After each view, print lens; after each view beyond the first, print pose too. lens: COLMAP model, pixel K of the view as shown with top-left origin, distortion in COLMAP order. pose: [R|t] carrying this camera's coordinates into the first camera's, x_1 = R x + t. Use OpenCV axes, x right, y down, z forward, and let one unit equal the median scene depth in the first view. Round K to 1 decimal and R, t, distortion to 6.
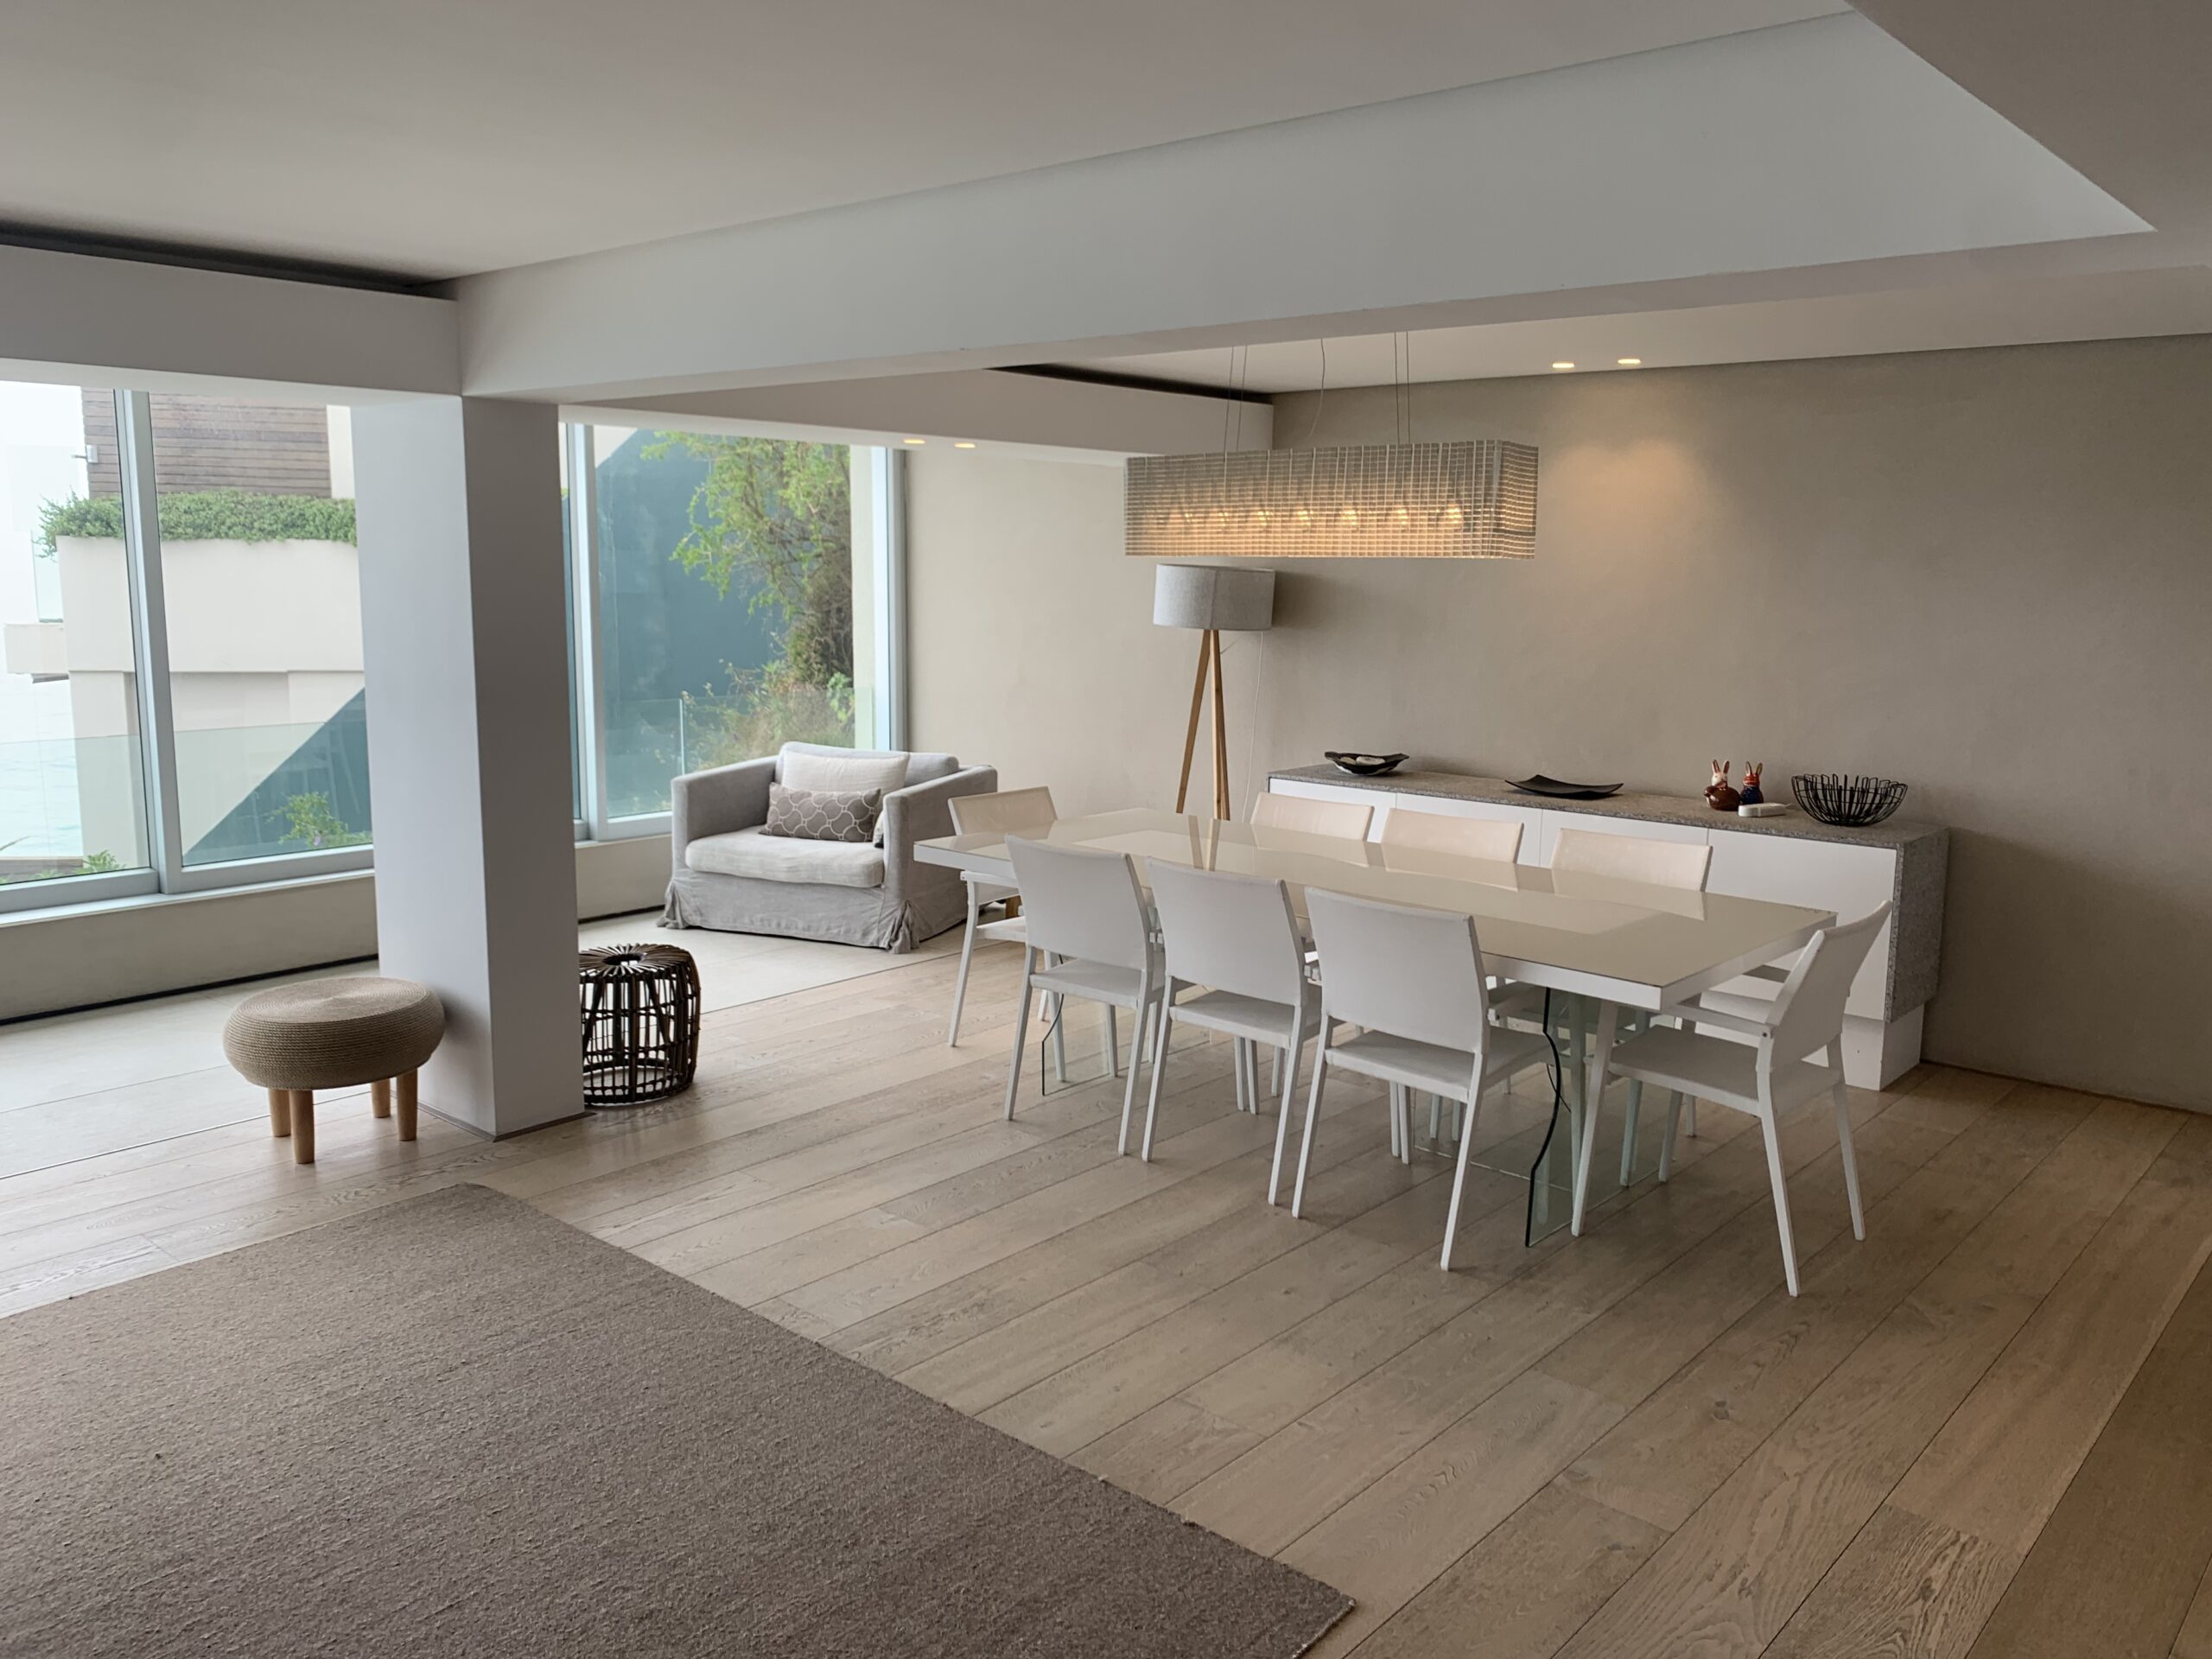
lens RADIAL K [[1679.4, 0, 1106.0], [0, 1679.4, 829.5], [0, 0, 1]] dist [0.009173, -0.035703]
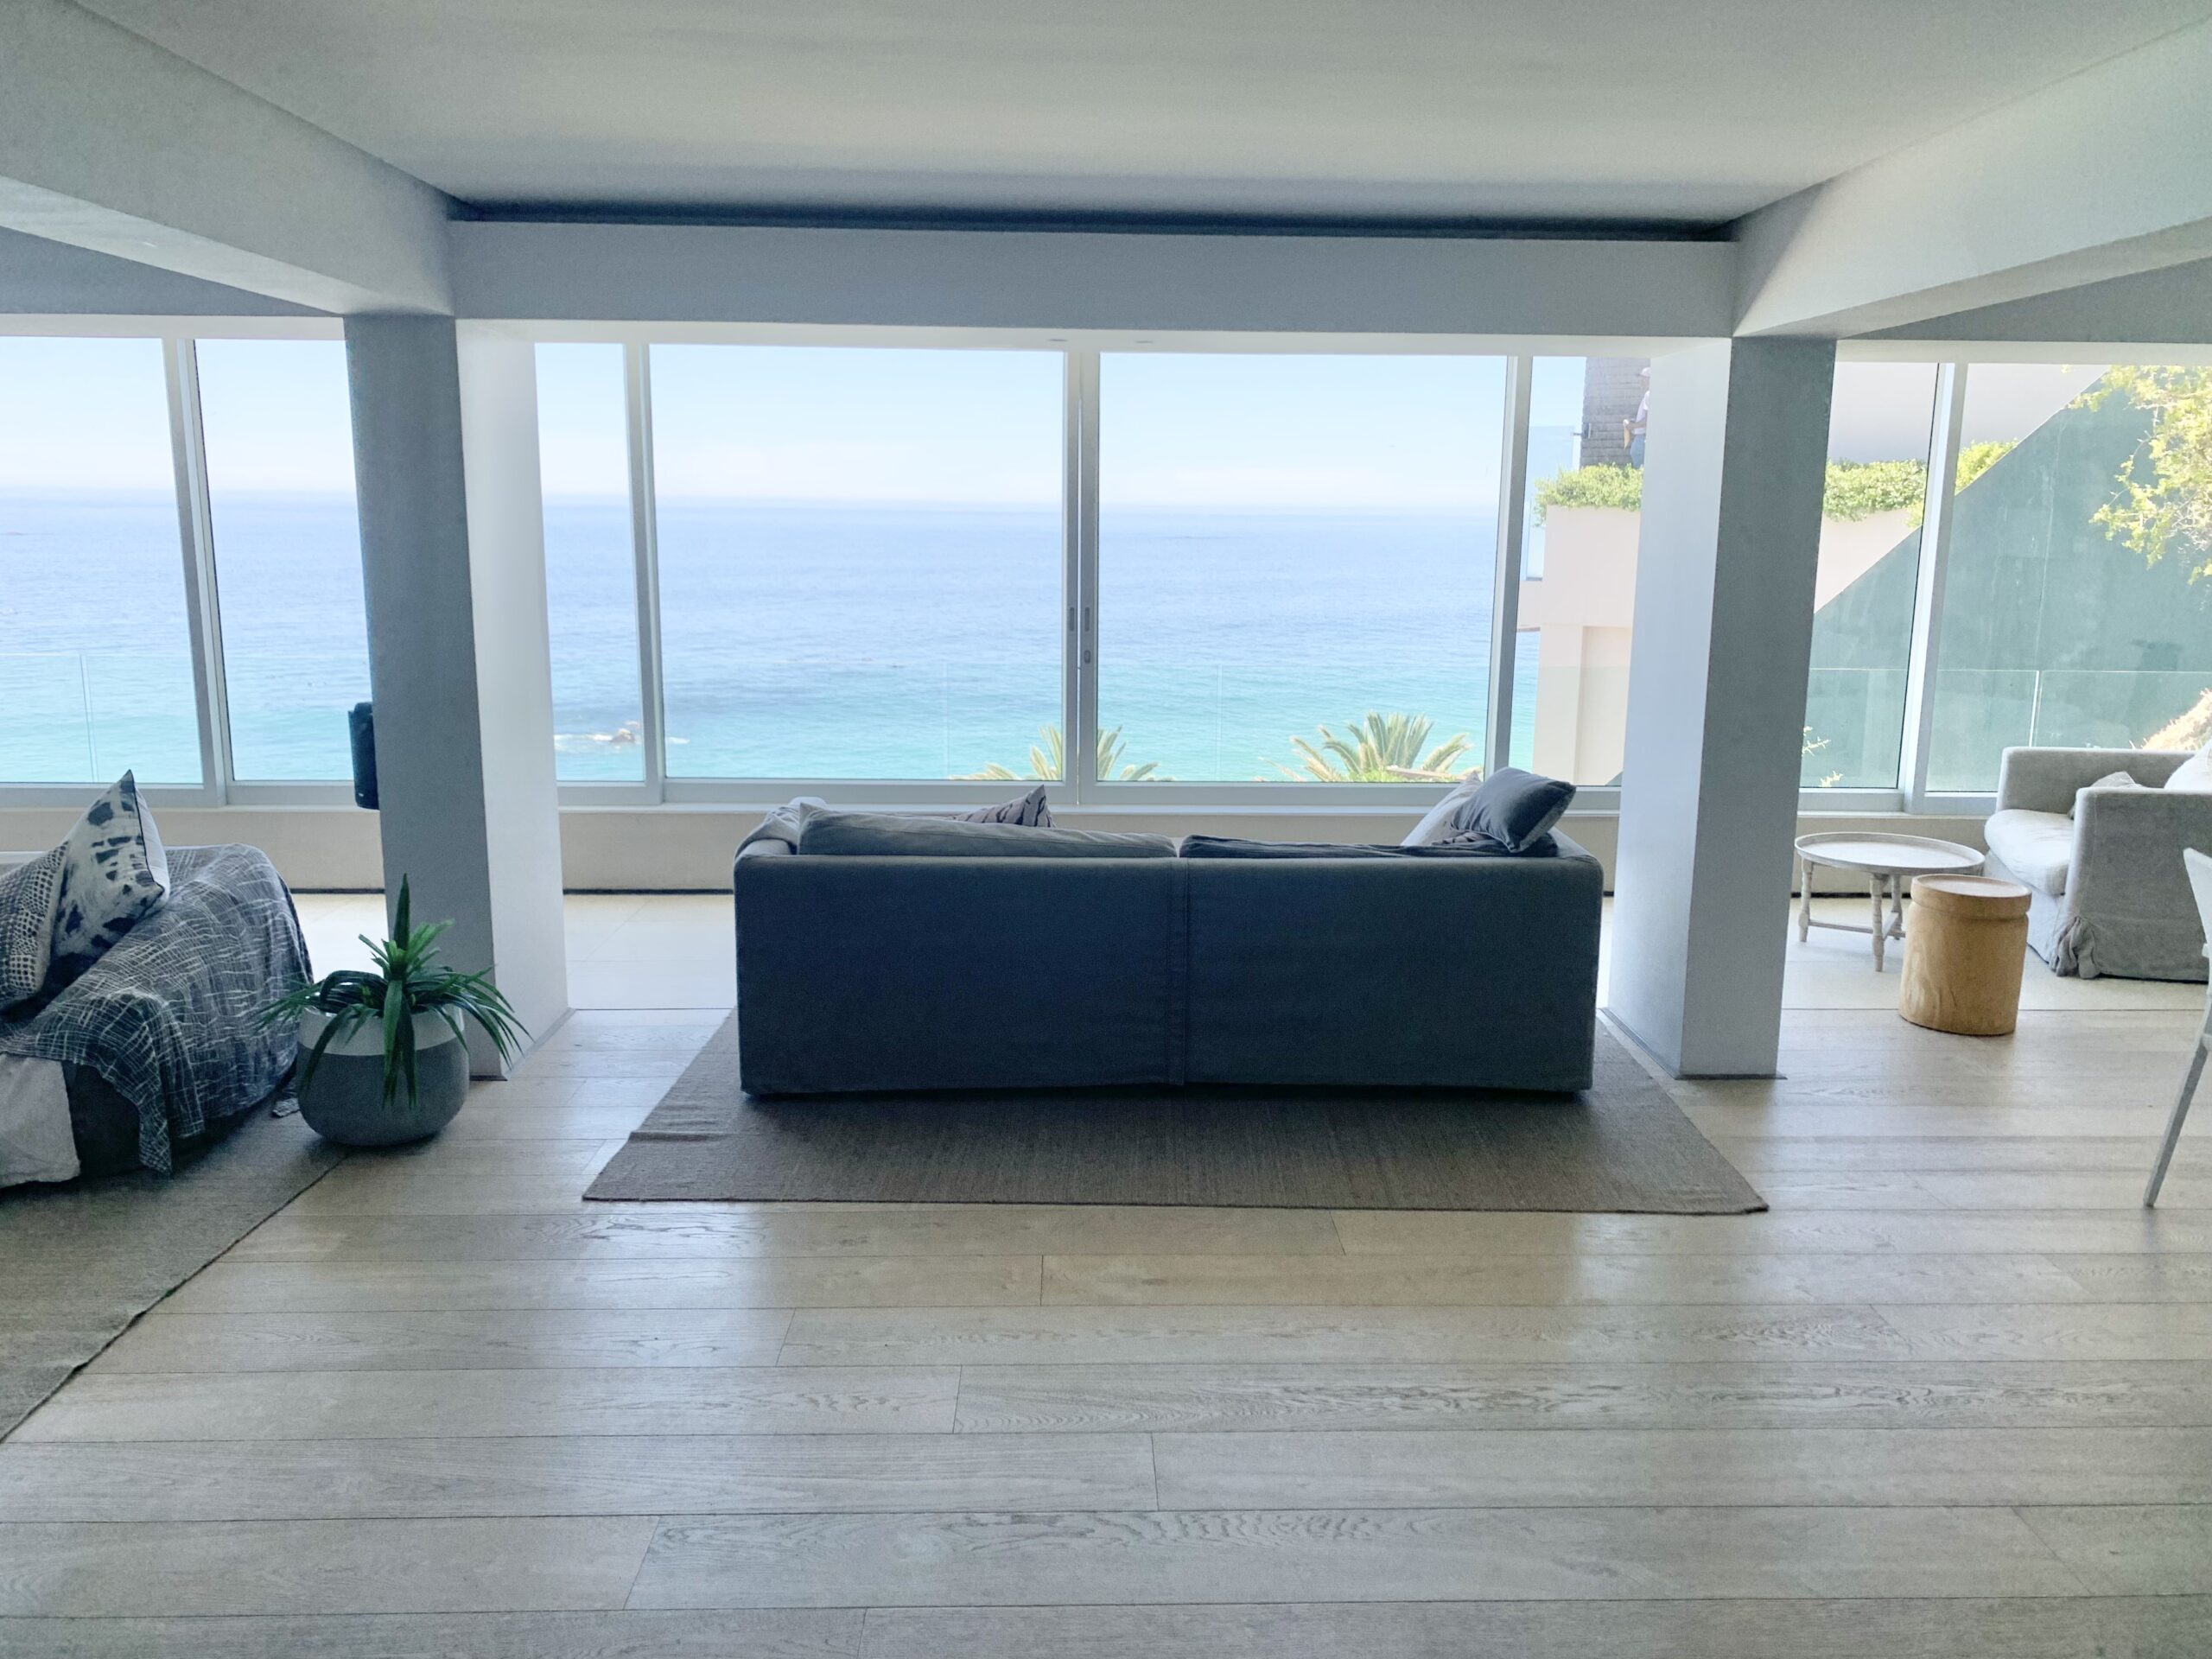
lens RADIAL K [[1679.4, 0, 1106.0], [0, 1679.4, 829.5], [0, 0, 1]] dist [0.009173, -0.035703]
pose [[0.674350, 0.132121, -0.726496, 0.128516], [-0.120716, 0.990352, 0.068054, 0.009483], [0.728478, 0.041808, 0.683793, 0.057457]]
